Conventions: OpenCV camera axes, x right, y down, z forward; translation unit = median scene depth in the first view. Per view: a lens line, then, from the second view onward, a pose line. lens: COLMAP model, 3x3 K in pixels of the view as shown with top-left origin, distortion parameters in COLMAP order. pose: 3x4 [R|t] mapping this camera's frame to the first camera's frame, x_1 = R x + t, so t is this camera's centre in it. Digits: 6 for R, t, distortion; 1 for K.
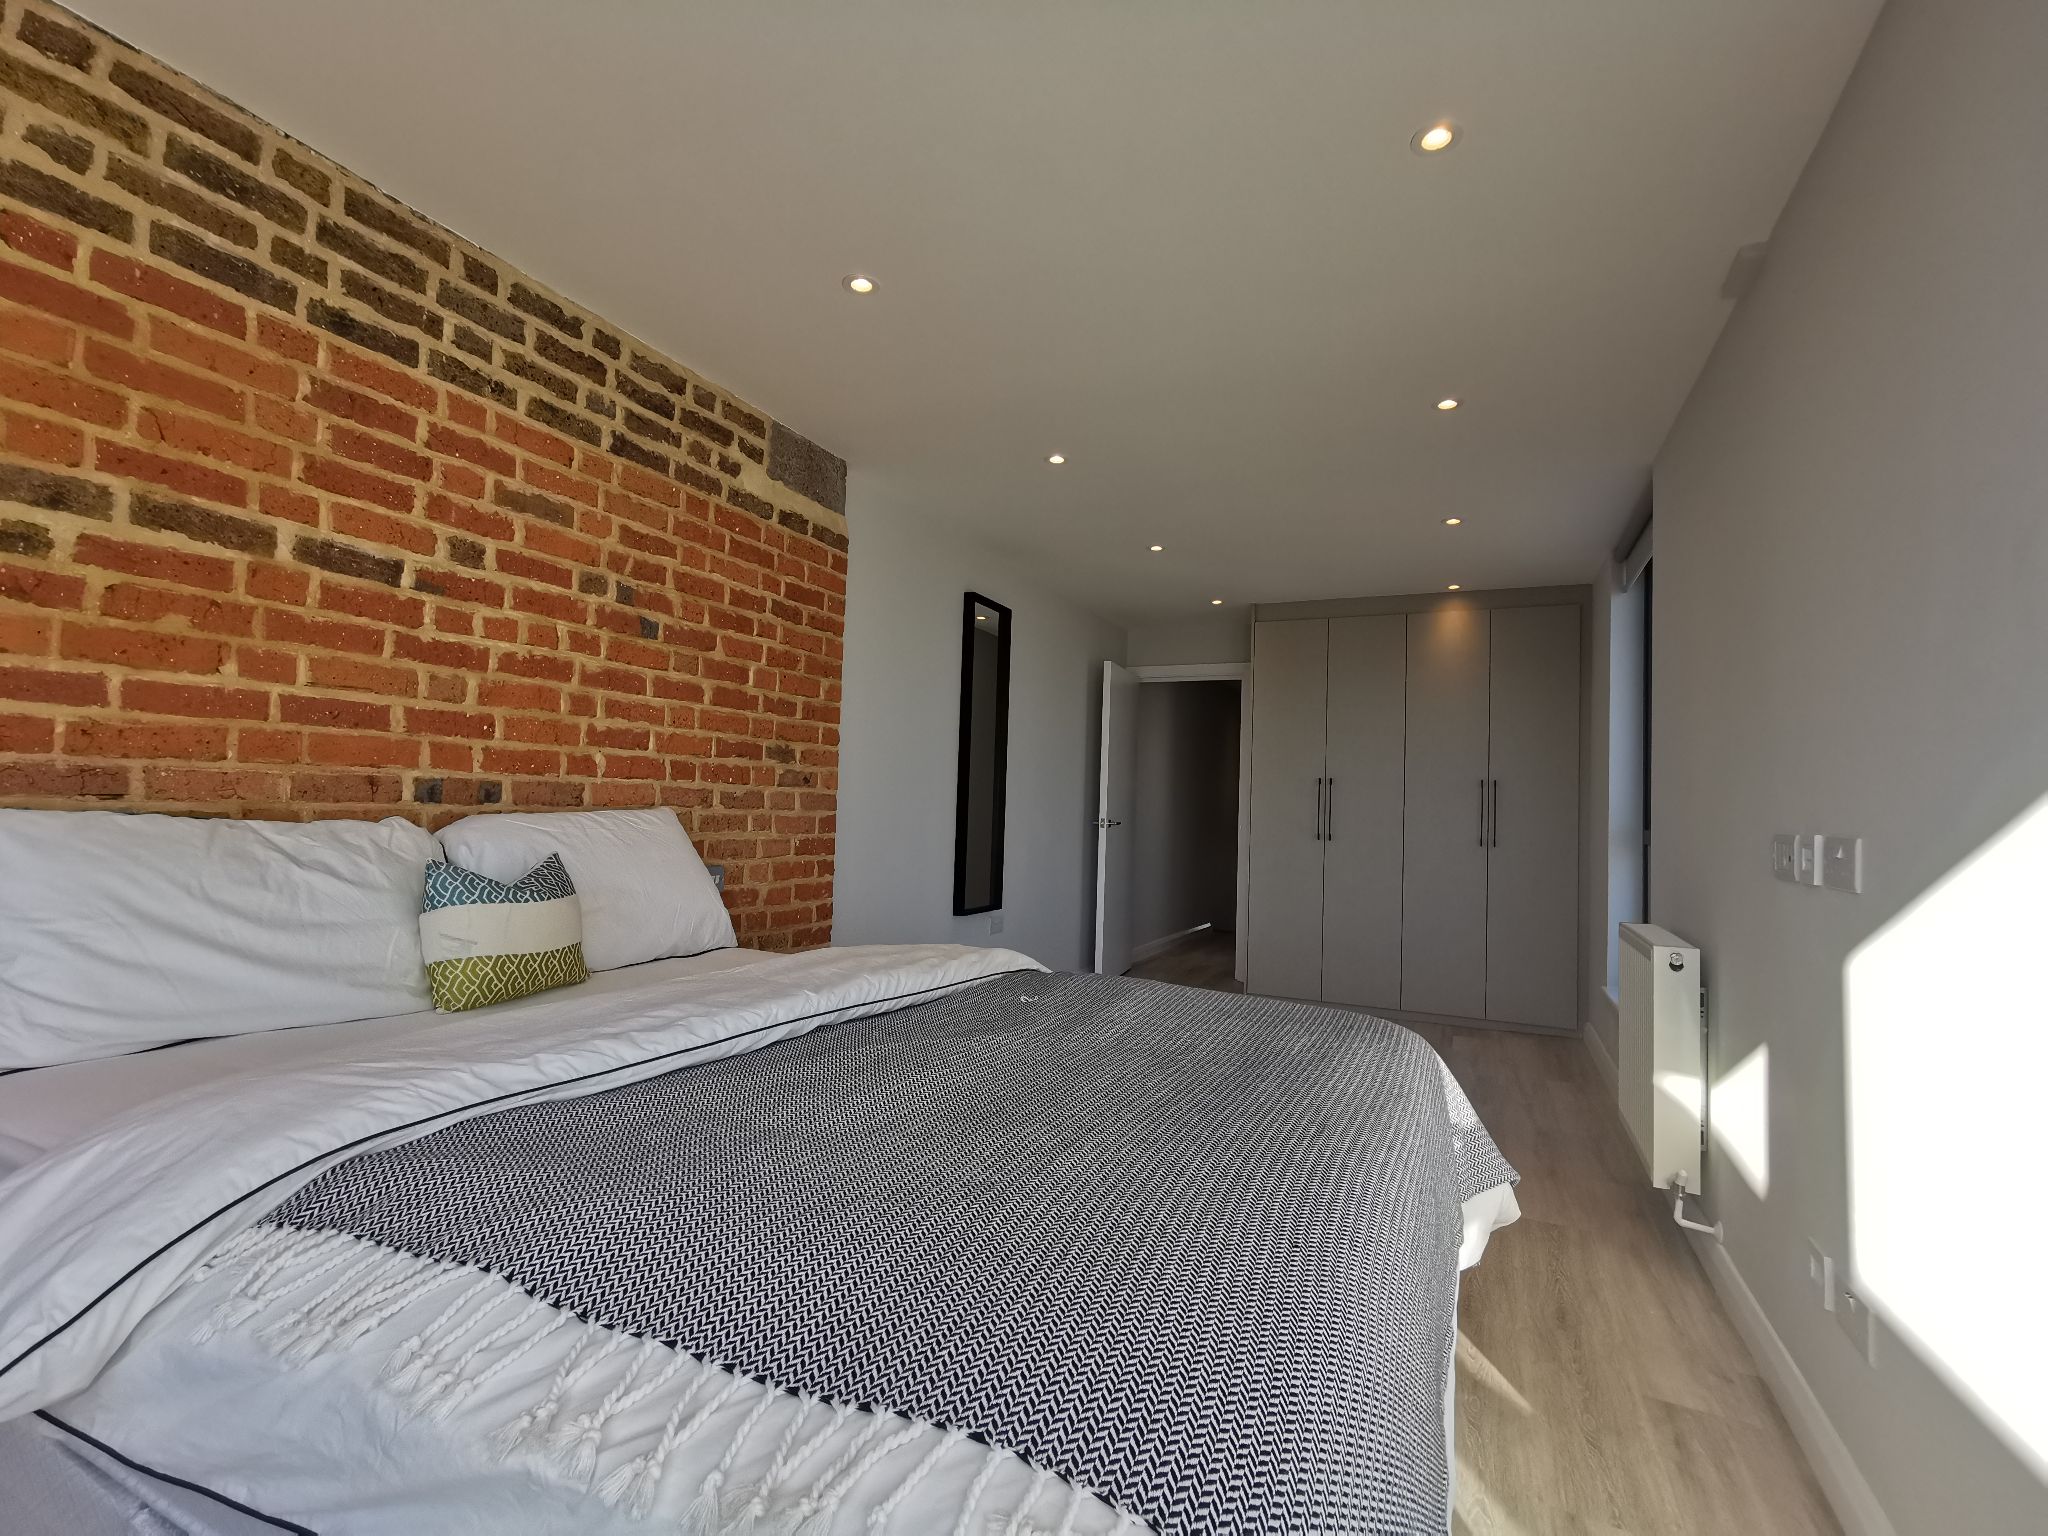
lens RADIAL K [[938.1, 0, 1025.5], [0, 938.1, 764.7], [0, 0, 1]] dist [-0.007798, 0.003587]
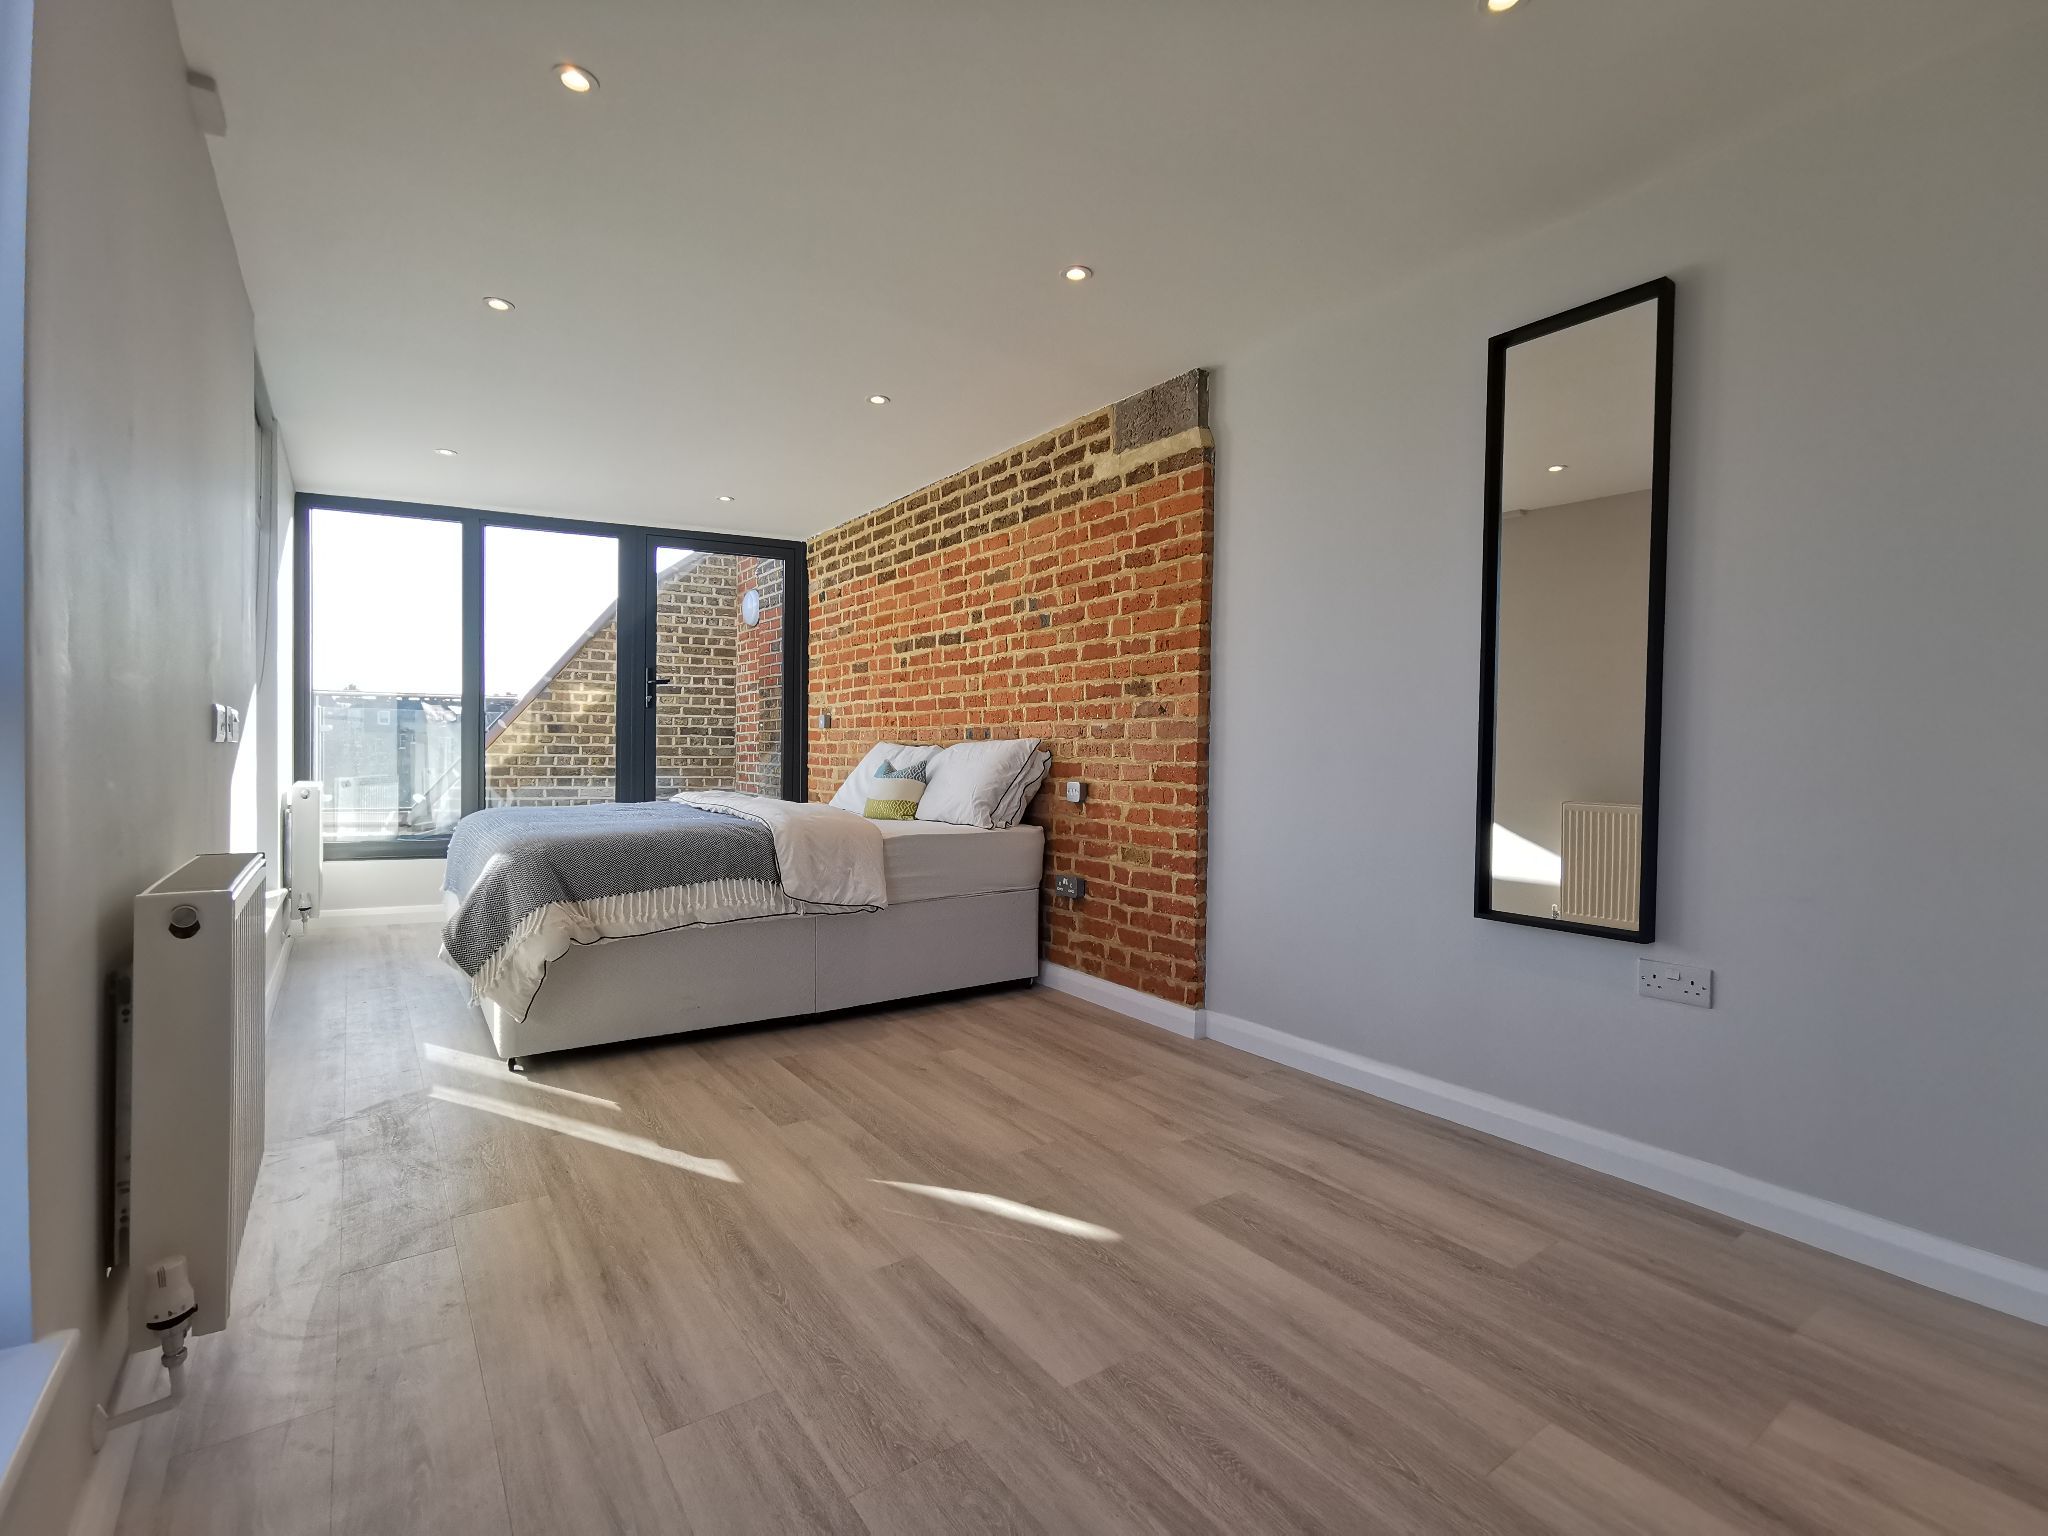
lens RADIAL K [[938.1, 0, 1026.0], [0, 938.1, 766.6], [0, 0, 1]] dist [-0.007798, 0.003587]
pose [[-0.483166, -0.021291, -0.875270, 0.982144], [0.016082, 0.999320, -0.033186, 0.146669], [0.875381, -0.030110, -0.482495, 1.800274]]
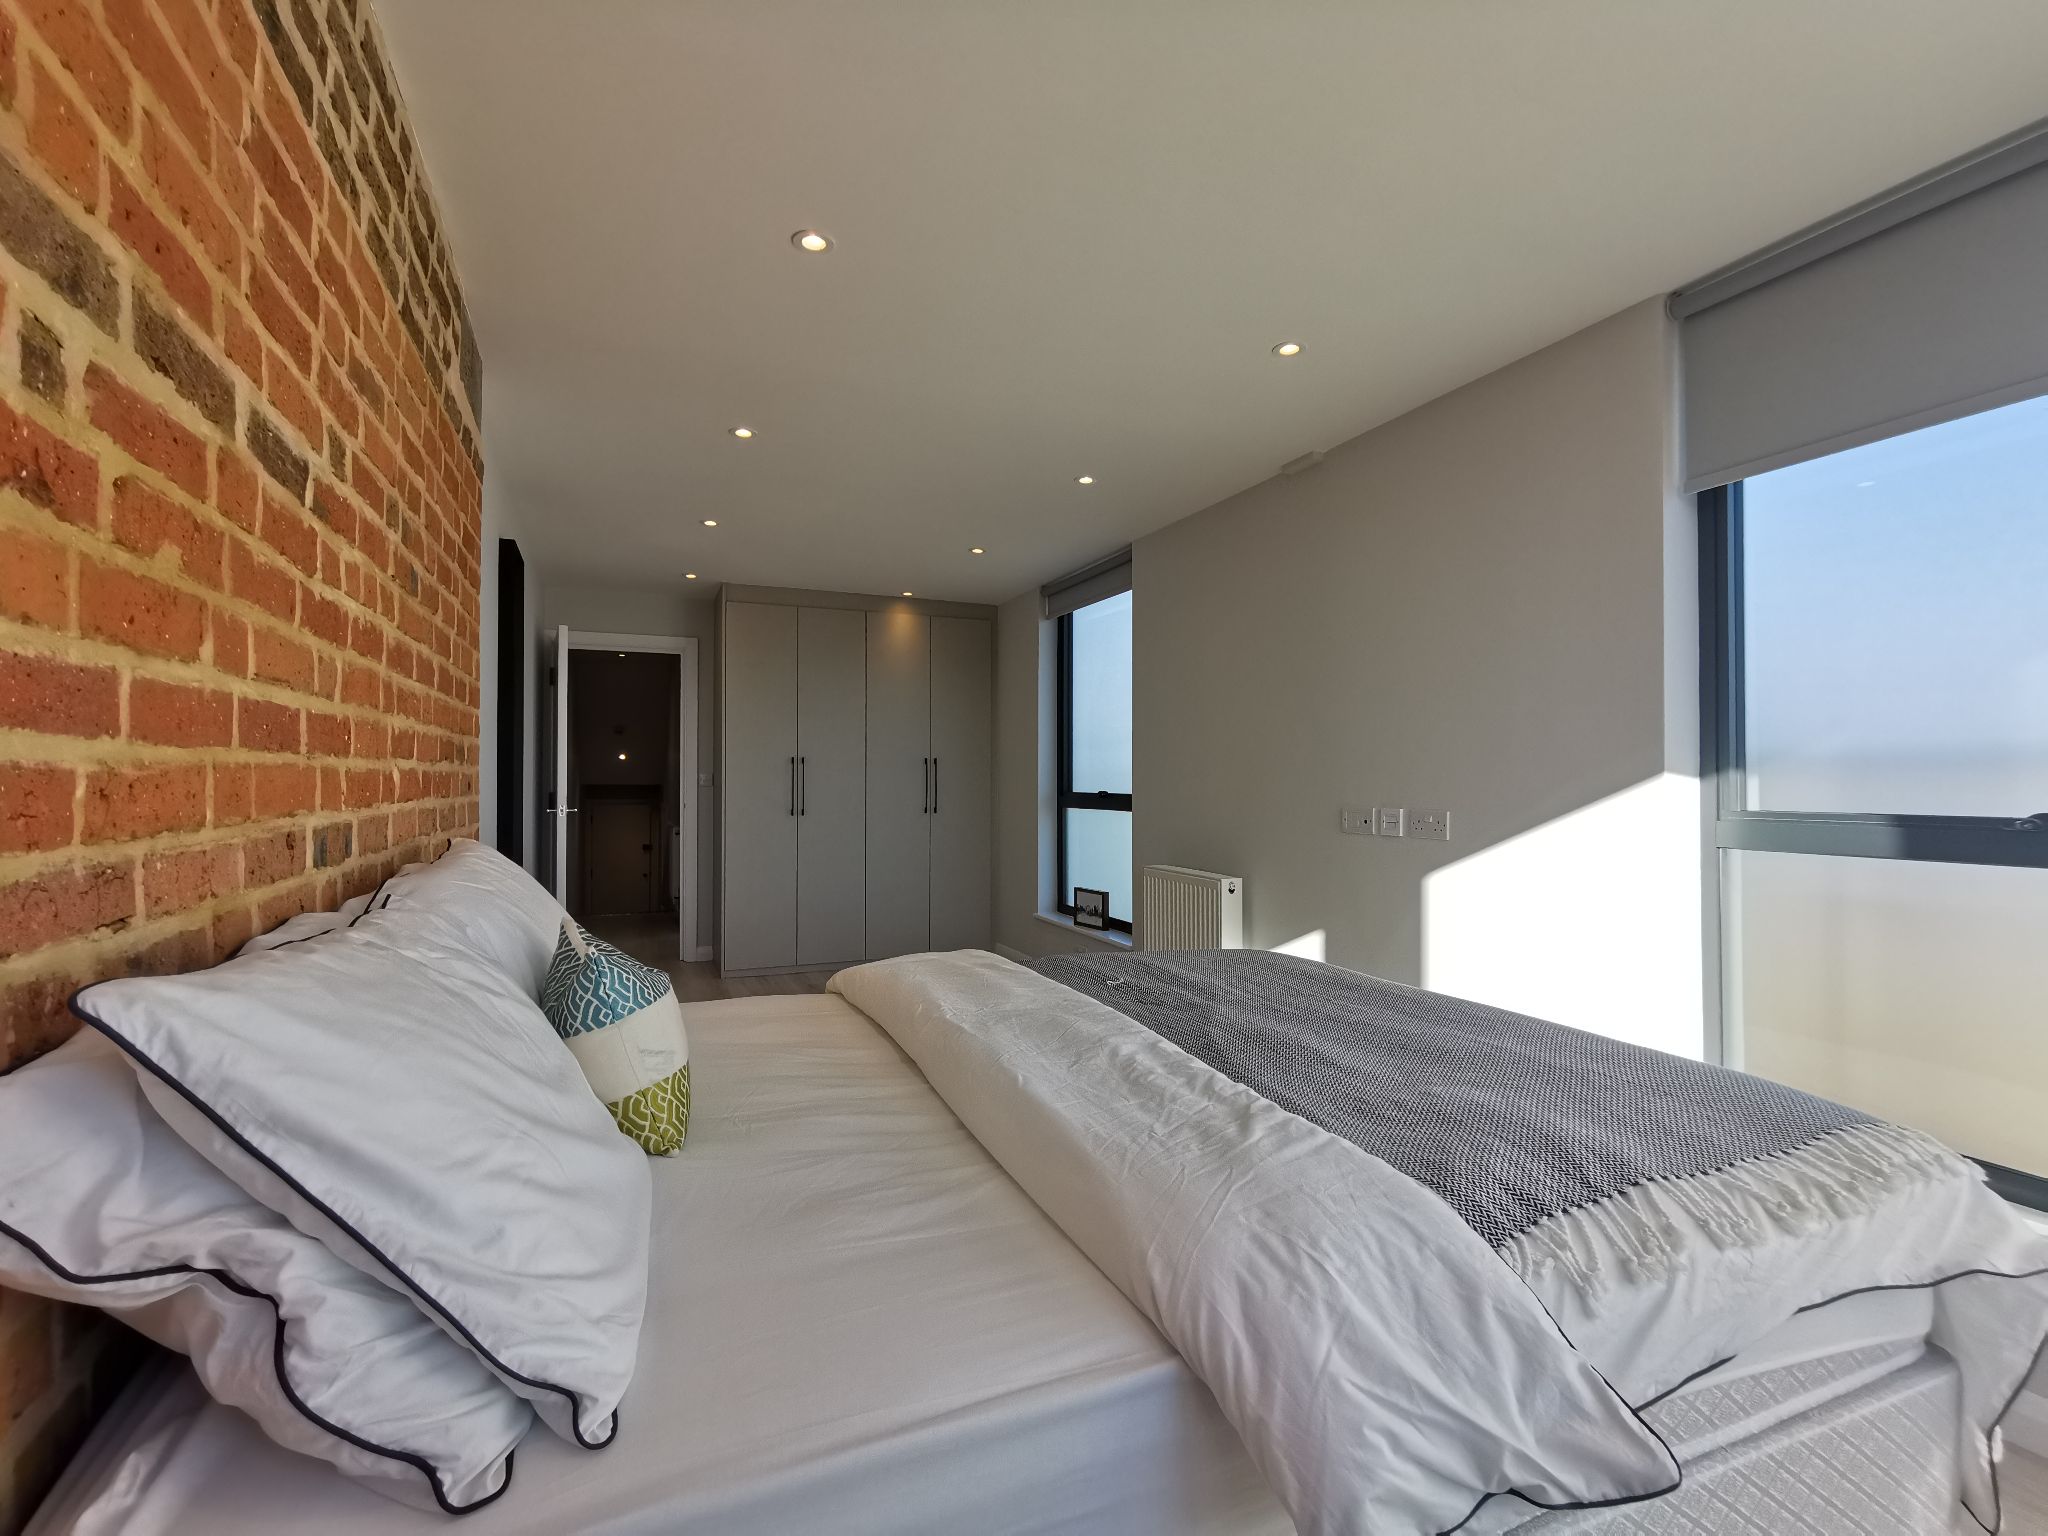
lens RADIAL K [[938.1, 0, 1014.4], [0, 938.1, 771.6], [0, 0, 1]] dist [-0.007798, 0.003587]
pose [[0.666166, -0.024850, 0.745389, -0.664111], [-0.014128, 0.998845, 0.045926, -0.046638], [-0.745670, -0.041126, 0.665046, 0.221473]]
